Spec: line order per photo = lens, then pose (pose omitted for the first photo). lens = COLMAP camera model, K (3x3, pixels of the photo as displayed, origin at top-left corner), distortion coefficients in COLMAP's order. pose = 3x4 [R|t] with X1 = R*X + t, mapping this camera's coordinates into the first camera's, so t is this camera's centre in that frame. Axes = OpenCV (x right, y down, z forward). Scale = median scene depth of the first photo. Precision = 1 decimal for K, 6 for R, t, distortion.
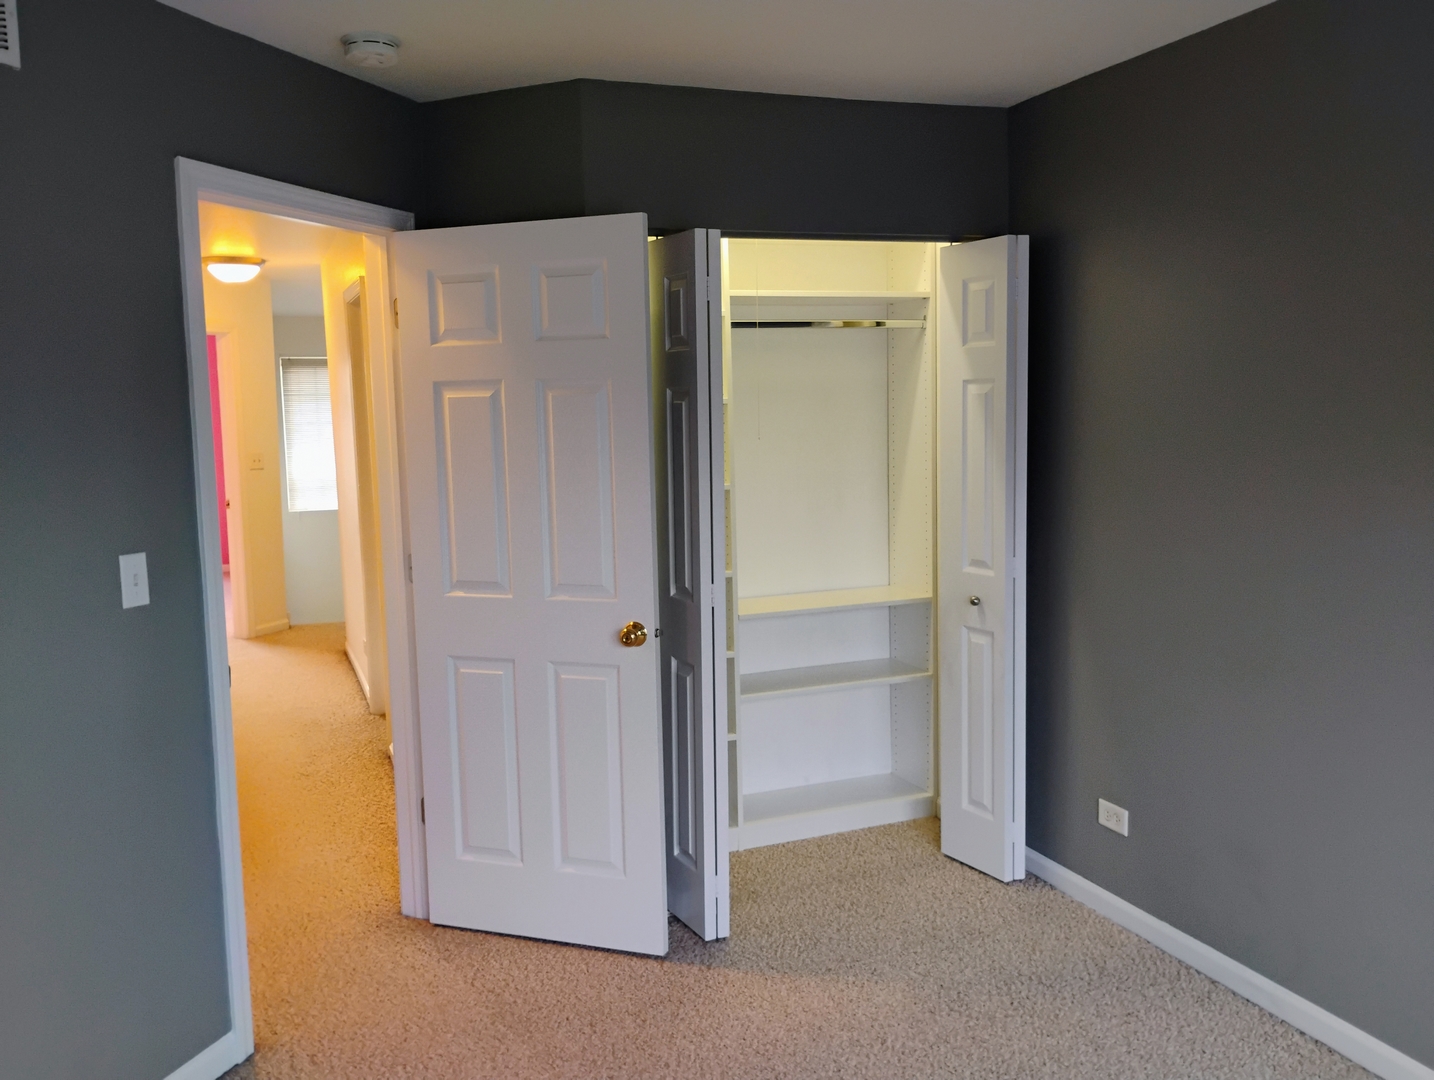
lens RADIAL K [[1187.4, 0, 709.6], [0, 1187.4, 540.5], [0, 0, 1]] dist [0.040355, -0.085978]
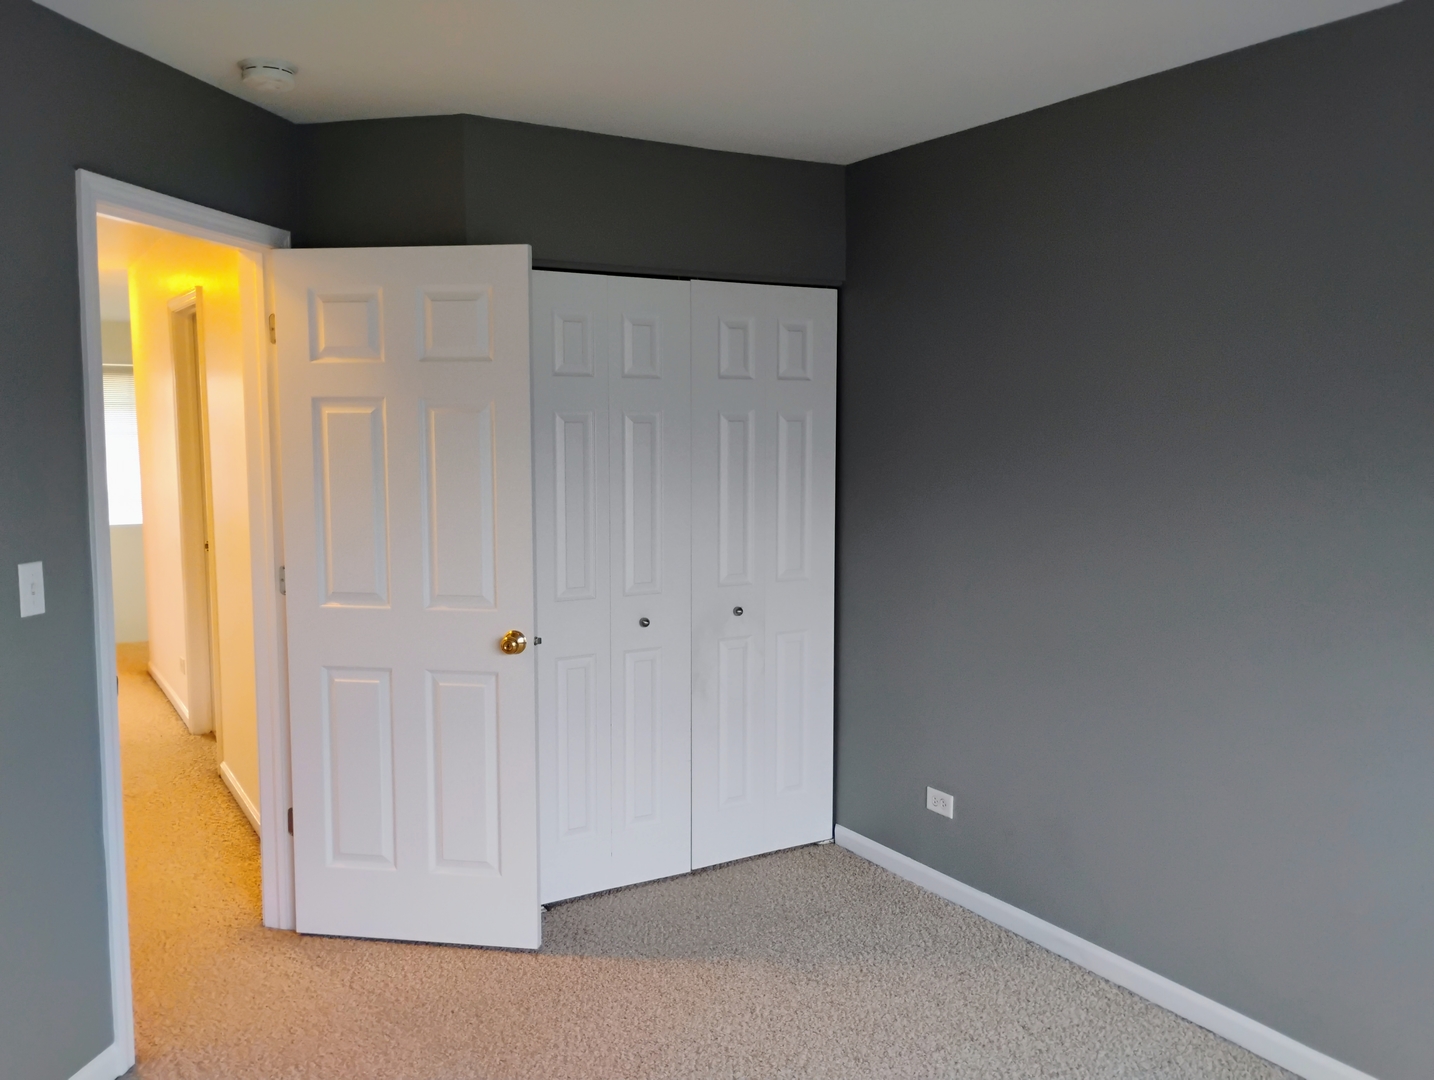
lens RADIAL K [[1187.4, 0, 715.2], [0, 1187.4, 538.4], [0, 0, 1]] dist [0.040355, -0.085978]
pose [[0.982453, 0.006603, 0.186393, -0.084671], [-0.003065, 0.999810, -0.019263, 0.006602], [-0.186485, 0.018354, 0.982286, -0.068834]]
